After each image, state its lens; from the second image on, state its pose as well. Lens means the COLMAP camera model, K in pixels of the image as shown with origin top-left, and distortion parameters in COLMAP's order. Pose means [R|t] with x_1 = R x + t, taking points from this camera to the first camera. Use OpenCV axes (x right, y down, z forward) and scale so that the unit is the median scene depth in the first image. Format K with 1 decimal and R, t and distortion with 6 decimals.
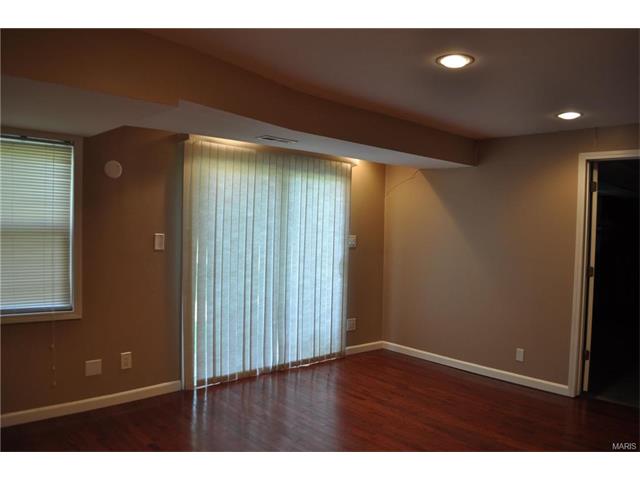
lens RADIAL K [[503.7, 0, 321.0], [0, 503.7, 242.3], [0, 0, 1]] dist [-0.052078, -0.011653]
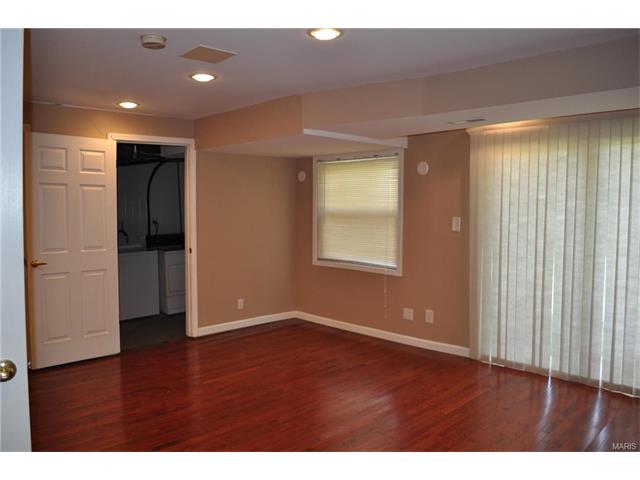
lens RADIAL K [[503.7, 0, 321.0], [0, 503.7, 238.4], [0, 0, 1]] dist [-0.052078, -0.011653]
pose [[0.042206, 0.034790, -0.998503, 0.766979], [-0.030986, 0.998958, 0.033496, 0.002267], [0.998628, 0.029526, 0.043240, 0.575292]]
